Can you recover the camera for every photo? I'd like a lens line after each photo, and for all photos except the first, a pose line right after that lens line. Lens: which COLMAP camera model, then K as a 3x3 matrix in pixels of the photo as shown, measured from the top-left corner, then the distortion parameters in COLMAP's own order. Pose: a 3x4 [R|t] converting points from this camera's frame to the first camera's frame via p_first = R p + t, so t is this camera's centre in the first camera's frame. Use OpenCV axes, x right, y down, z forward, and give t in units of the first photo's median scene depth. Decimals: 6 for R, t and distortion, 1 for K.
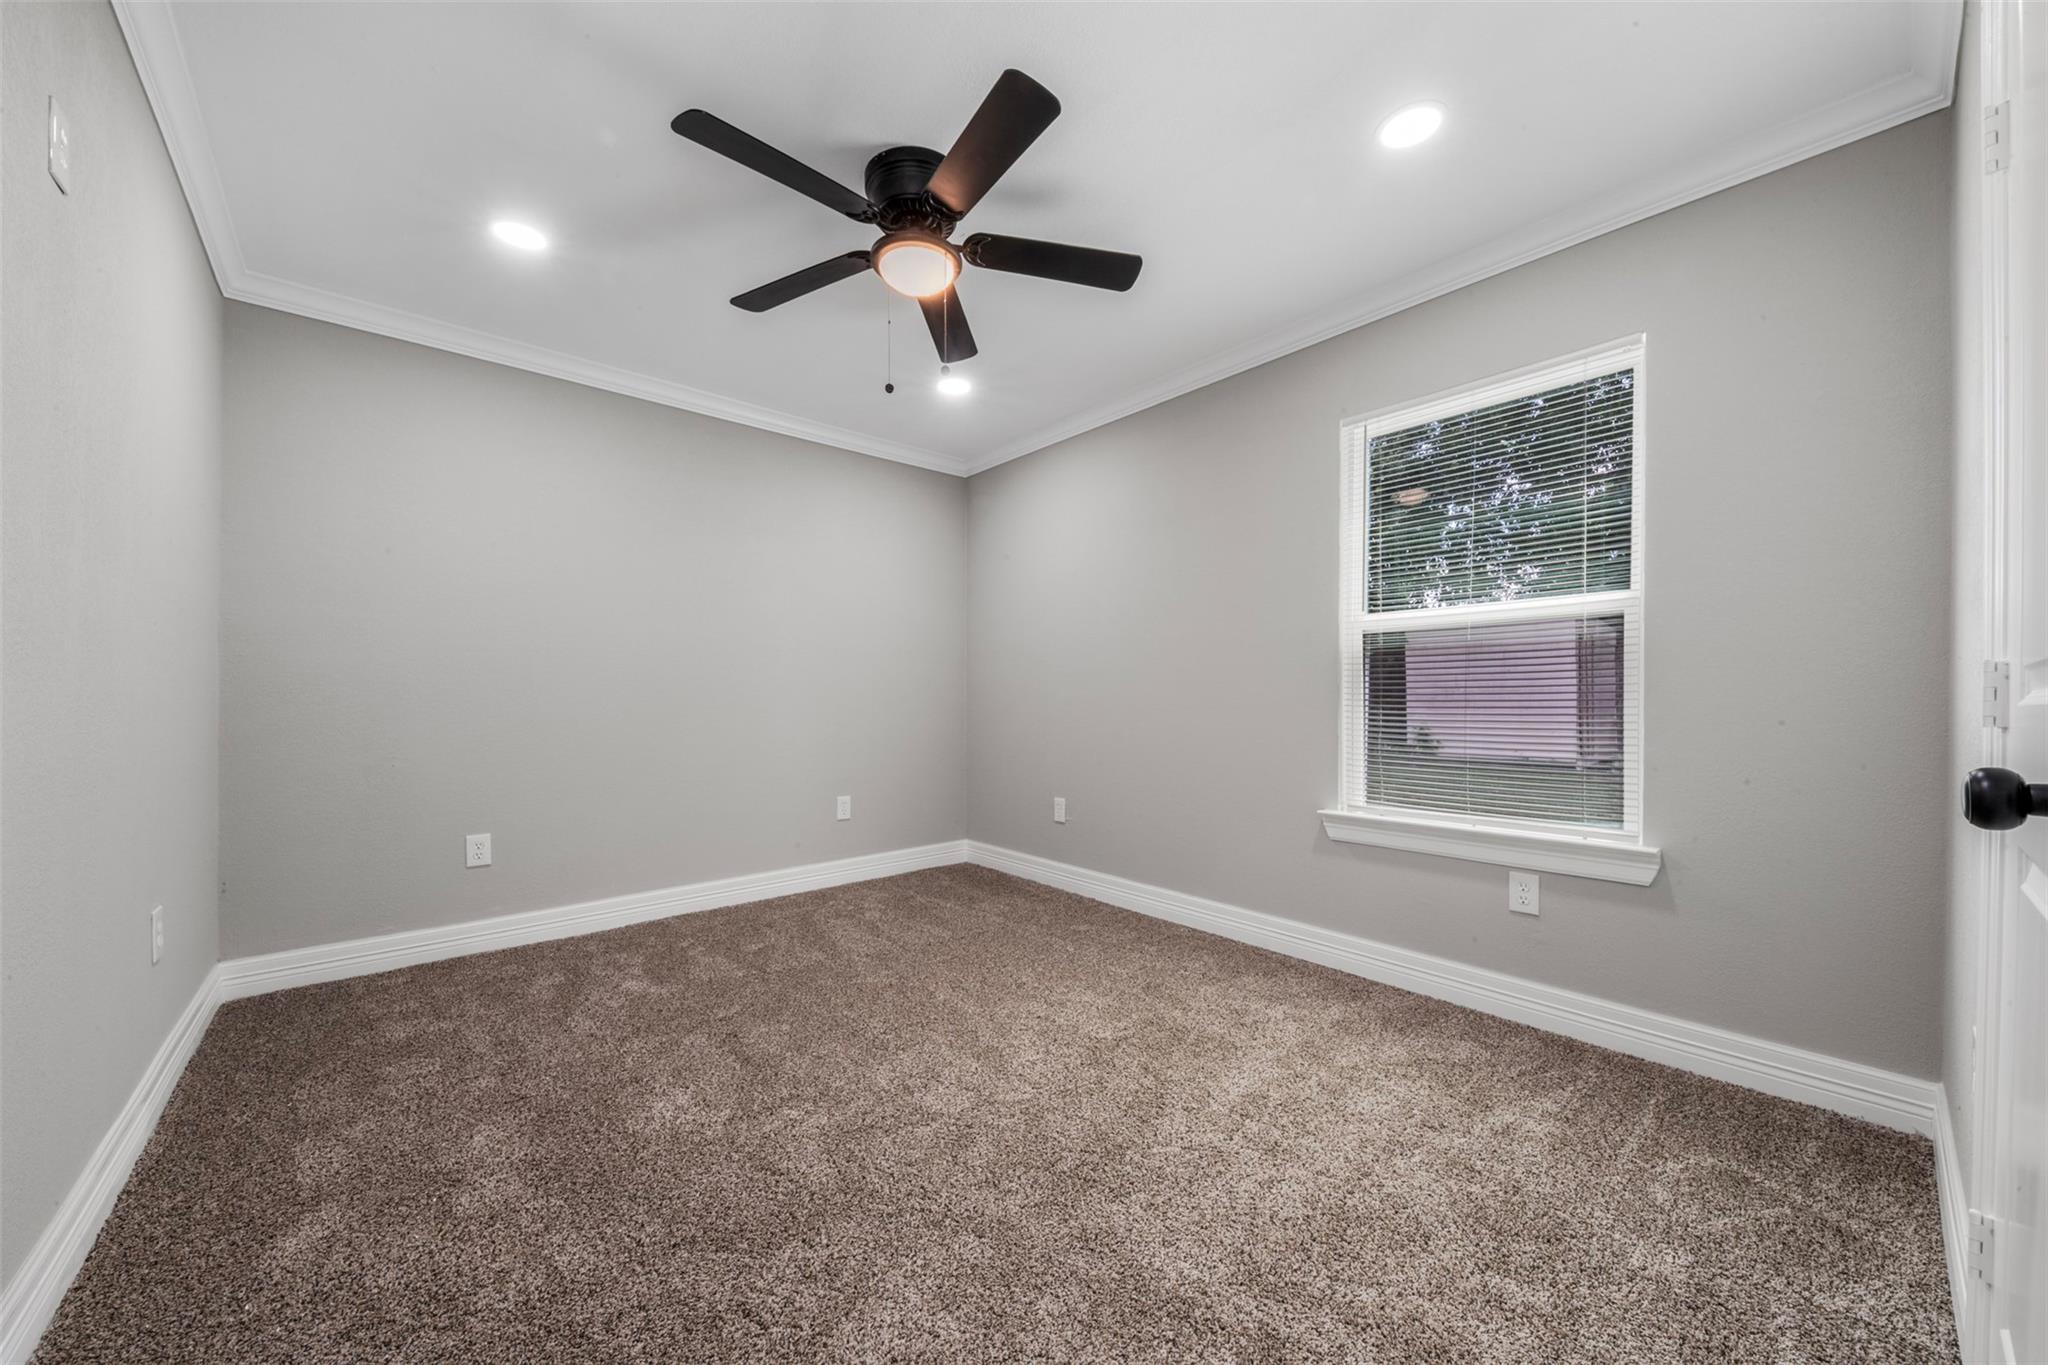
lens RADIAL K [[762.3, 0, 1026.7], [0, 762.3, 713.8], [0, 0, 1]] dist [0.000519, 0.000024]
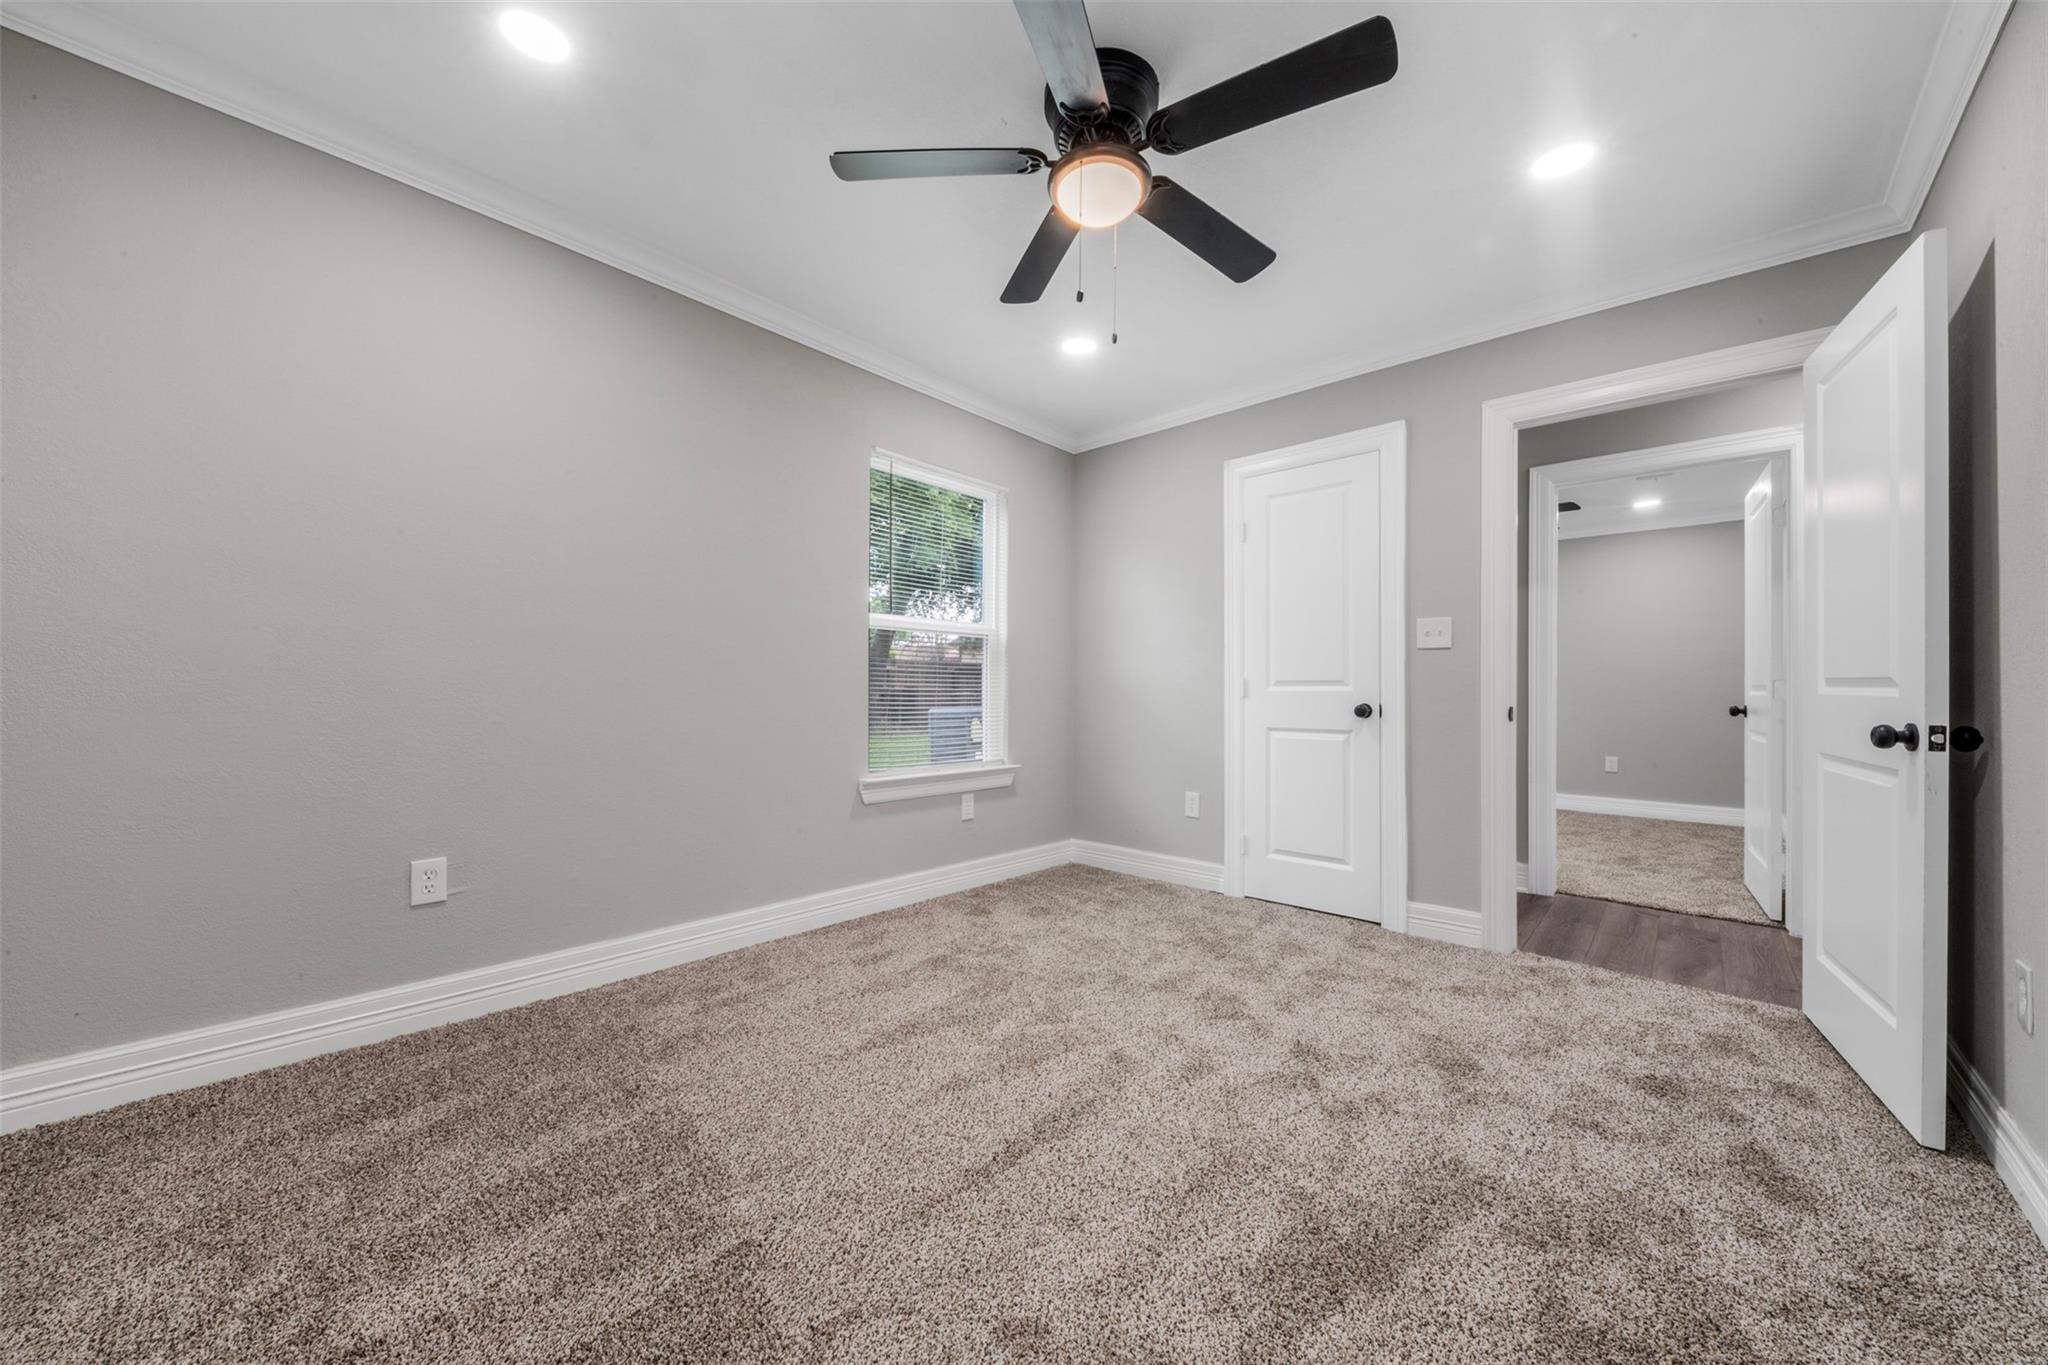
lens RADIAL K [[755.7, 0, 1025.7], [0, 755.7, 691.5], [0, 0, 1]] dist [0.002615, -0.000075]
pose [[-0.160072, -0.008677, 0.987067, -0.975560], [-0.003516, 0.999960, 0.008221, -0.021123], [-0.987099, -0.002155, -0.160096, 1.200859]]
